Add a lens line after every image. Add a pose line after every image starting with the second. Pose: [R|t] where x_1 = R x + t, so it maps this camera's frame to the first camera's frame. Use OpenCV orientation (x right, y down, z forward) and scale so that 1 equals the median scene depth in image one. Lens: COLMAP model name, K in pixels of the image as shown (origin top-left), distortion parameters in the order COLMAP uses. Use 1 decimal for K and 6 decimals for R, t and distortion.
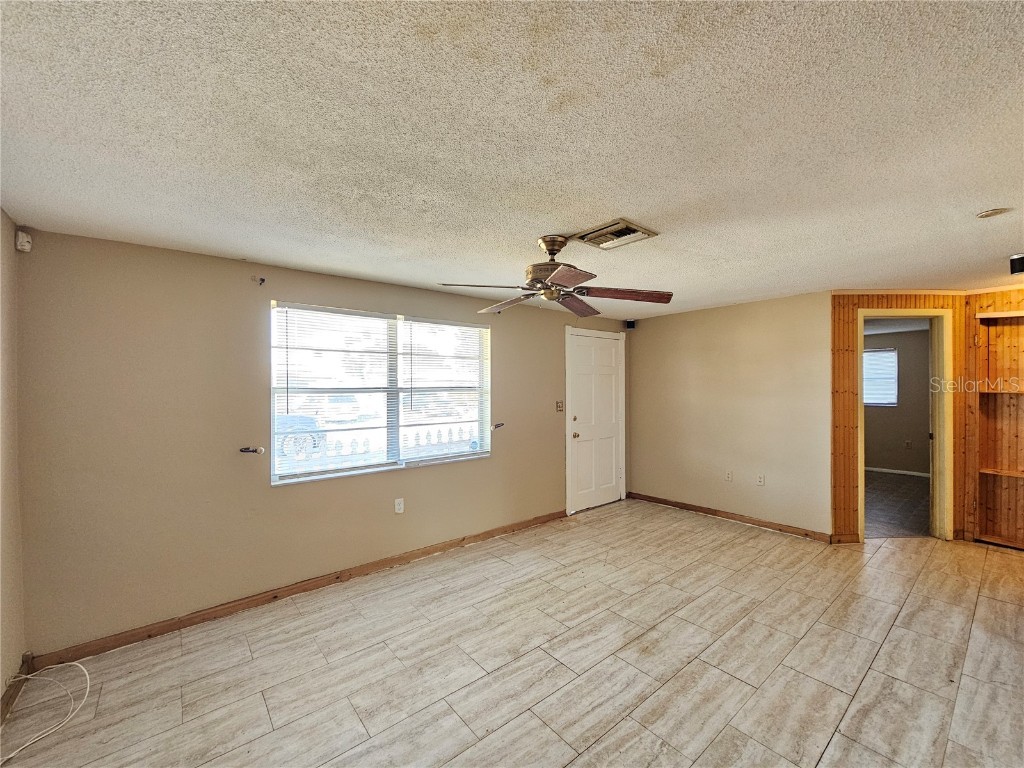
lens RADIAL K [[419.4, 0, 507.5], [0, 419.4, 384.9], [0, 0, 1]] dist [-0.004913, 0.003405]
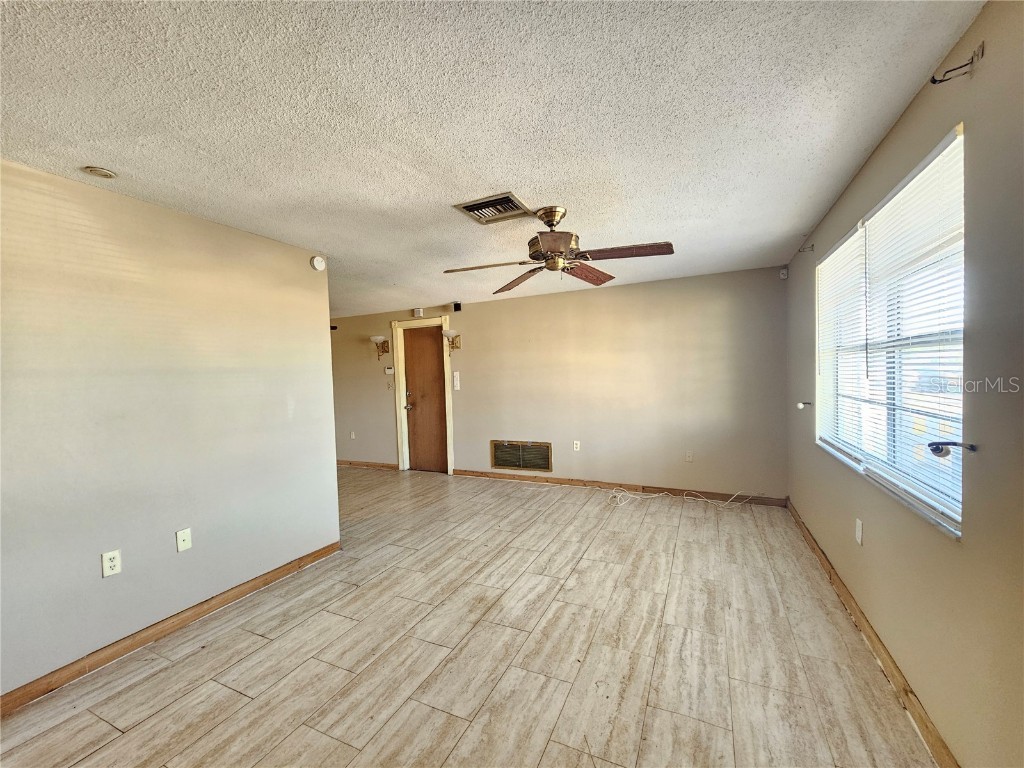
lens RADIAL K [[419.4, 0, 511.1], [0, 419.4, 387.3], [0, 0, 1]] dist [-0.004913, 0.003405]
pose [[-0.896452, 0.046596, -0.440684, 0.576801], [0.037530, 0.998867, 0.029272, 0.043624], [0.441549, 0.009702, -0.897185, 1.625415]]
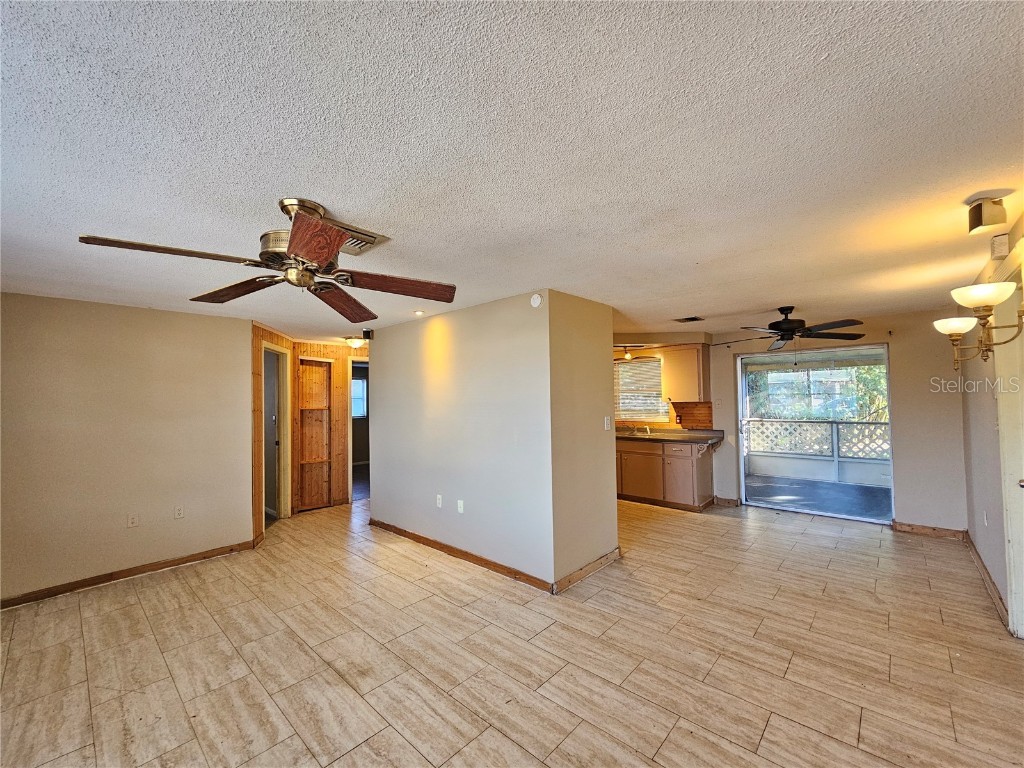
lens RADIAL K [[419.4, 0, 510.0], [0, 419.4, 385.6], [0, 0, 1]] dist [-0.004913, 0.003405]
pose [[-0.146270, 0.041520, 0.988373, -0.581373], [0.014041, 0.999105, -0.039893, 0.005601], [-0.989145, 0.008042, -0.146722, 0.648112]]
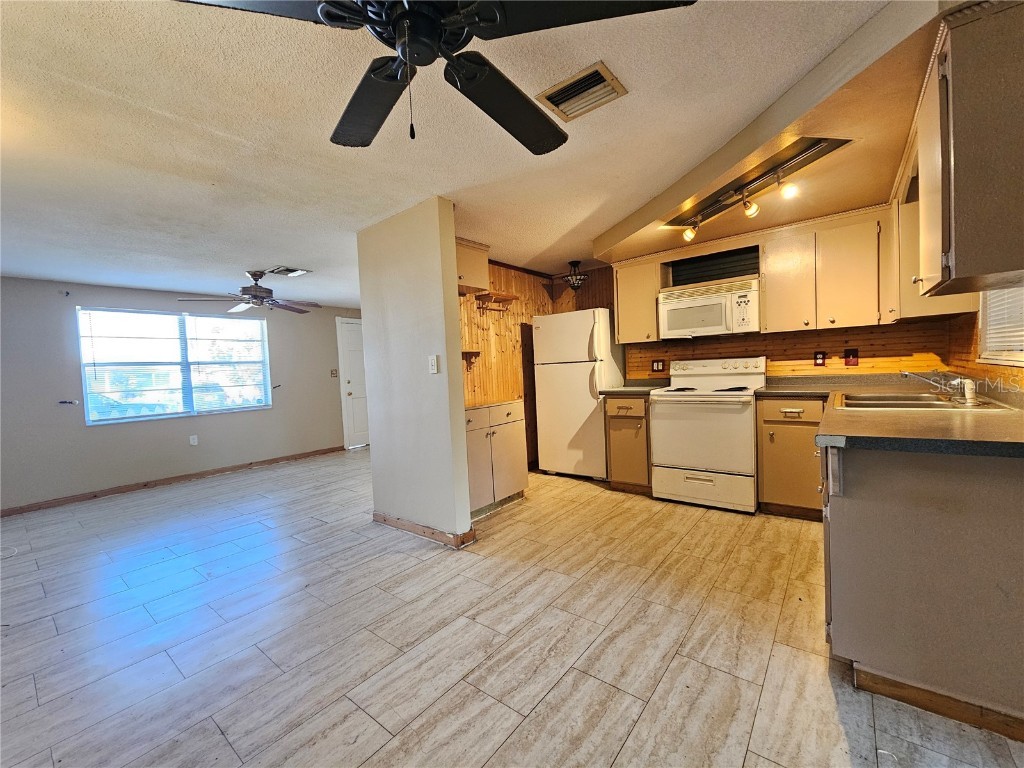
lens RADIAL K [[419.4, 0, 504.8], [0, 419.4, 384.7], [0, 0, 1]] dist [-0.004913, 0.003405]
pose [[0.975960, -0.048734, 0.212434, 0.638225], [0.041002, 0.998332, 0.040653, 0.090005], [-0.214060, -0.030966, 0.976329, -0.857367]]
